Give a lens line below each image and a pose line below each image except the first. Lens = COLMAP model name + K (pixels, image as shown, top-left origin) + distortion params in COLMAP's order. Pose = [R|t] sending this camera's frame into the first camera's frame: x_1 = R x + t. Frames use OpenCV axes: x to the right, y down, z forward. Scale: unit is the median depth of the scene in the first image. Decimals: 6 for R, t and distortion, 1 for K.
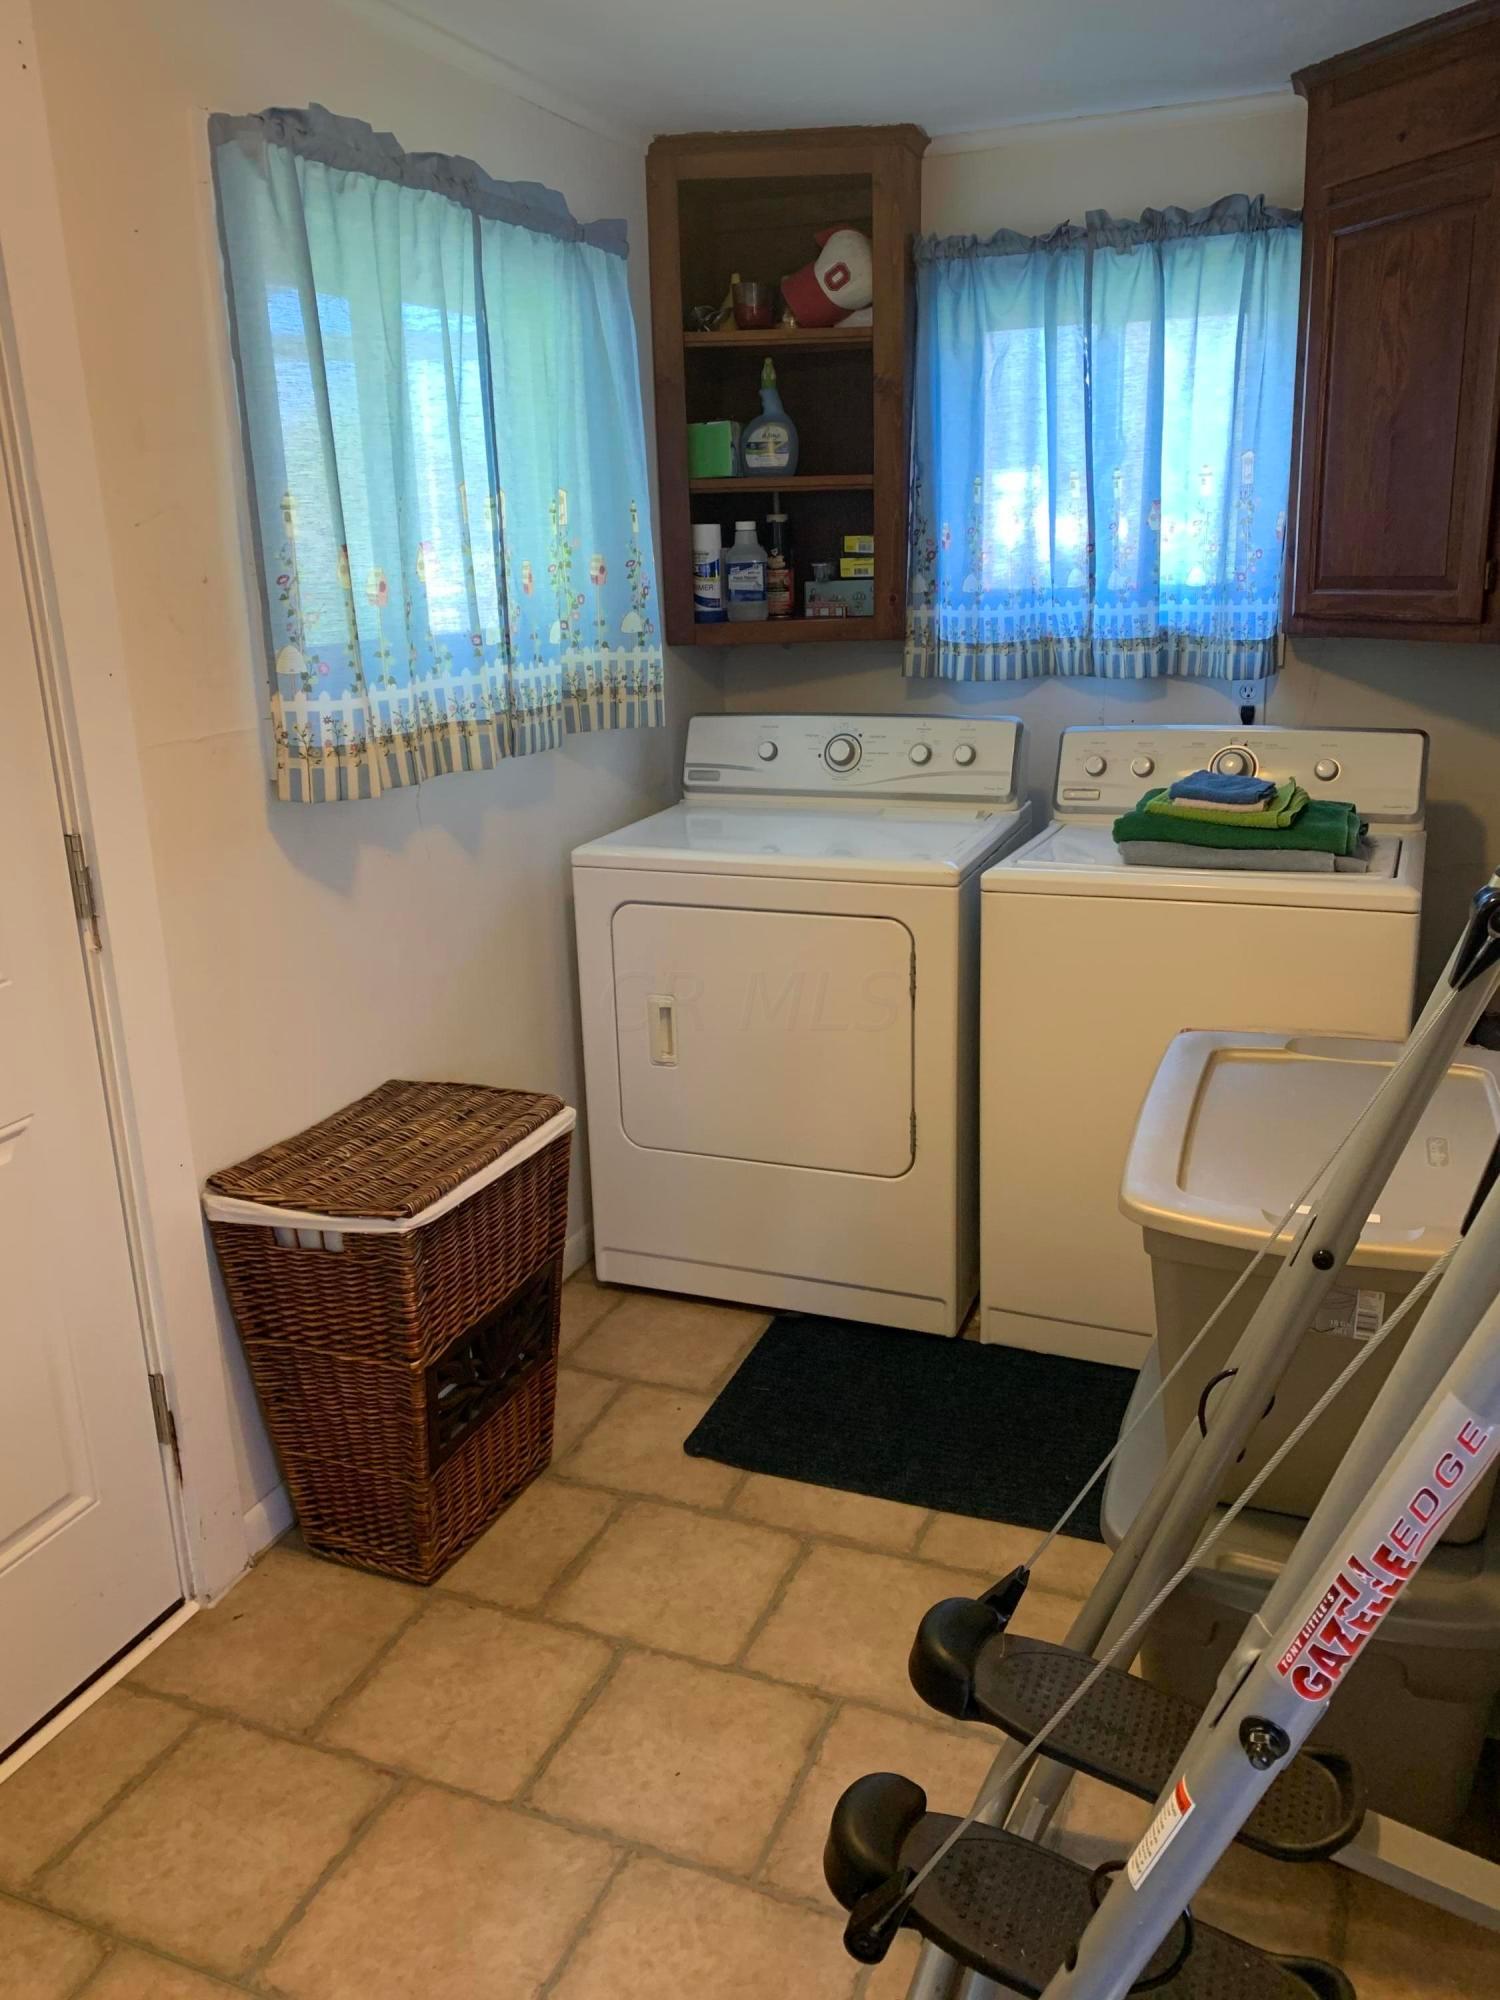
lens RADIAL K [[1552.4, 0, 751.6], [0, 1552.4, 990.0], [0, 0, 1]] dist [0.010978, -0.006115]
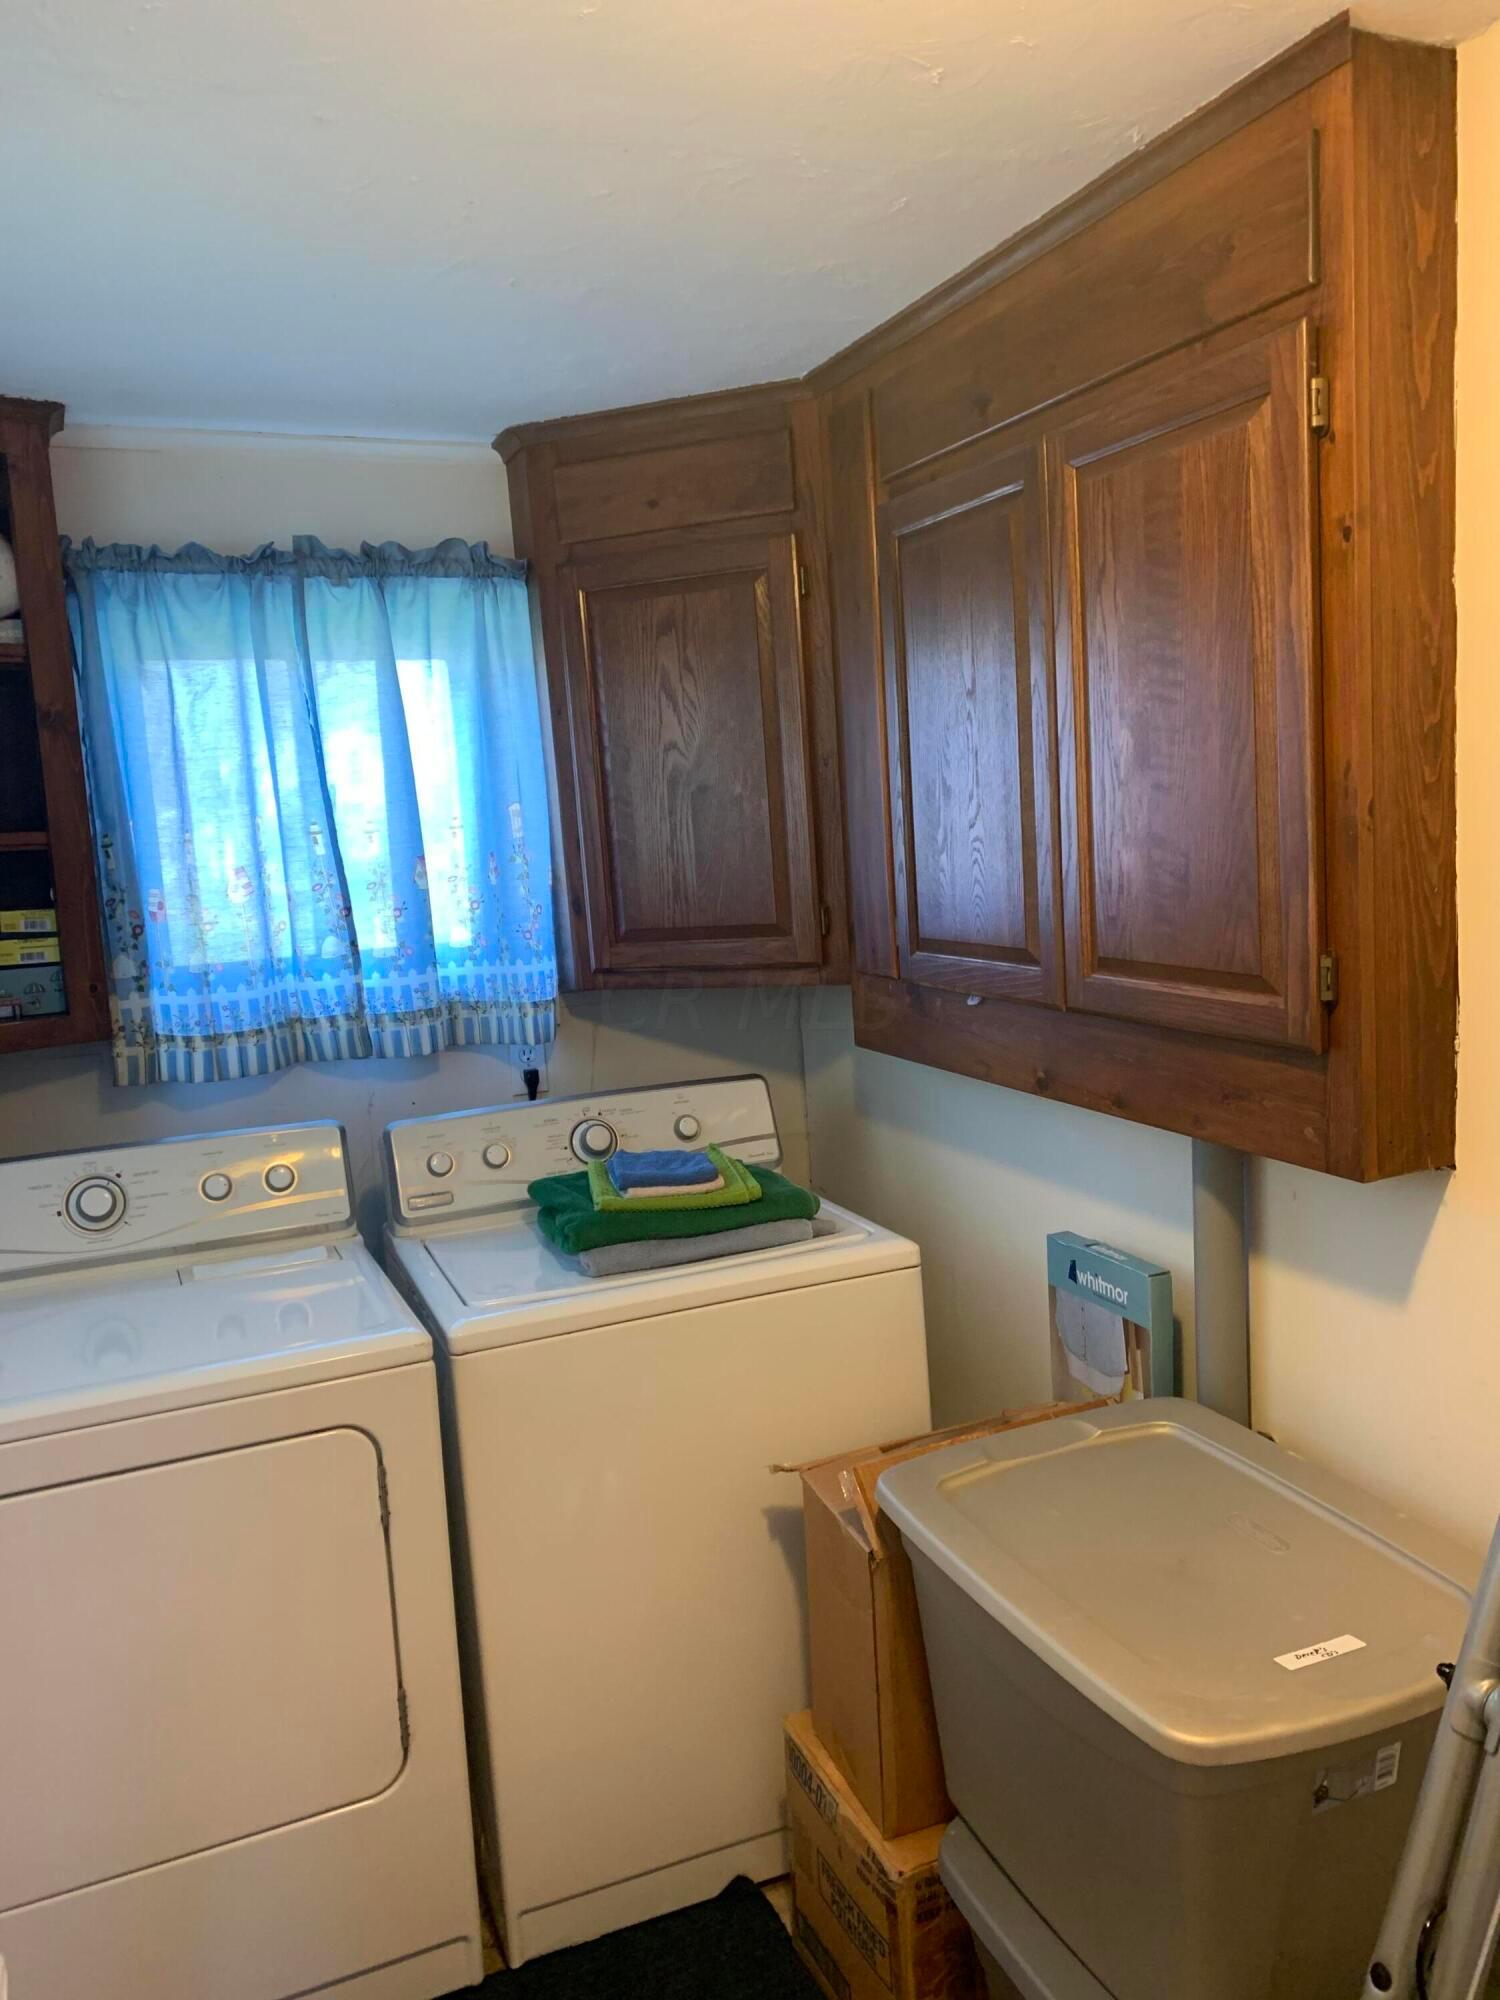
lens RADIAL K [[1531.3, 0, 753.0], [0, 1531.3, 1040.2], [0, 0, 1]] dist [-0.001118, -0.005158]
pose [[0.695929, -0.109861, 0.709658, -0.227139], [0.231684, 0.969733, -0.077078, -0.101651], [-0.679710, 0.218057, 0.700318, 0.283670]]
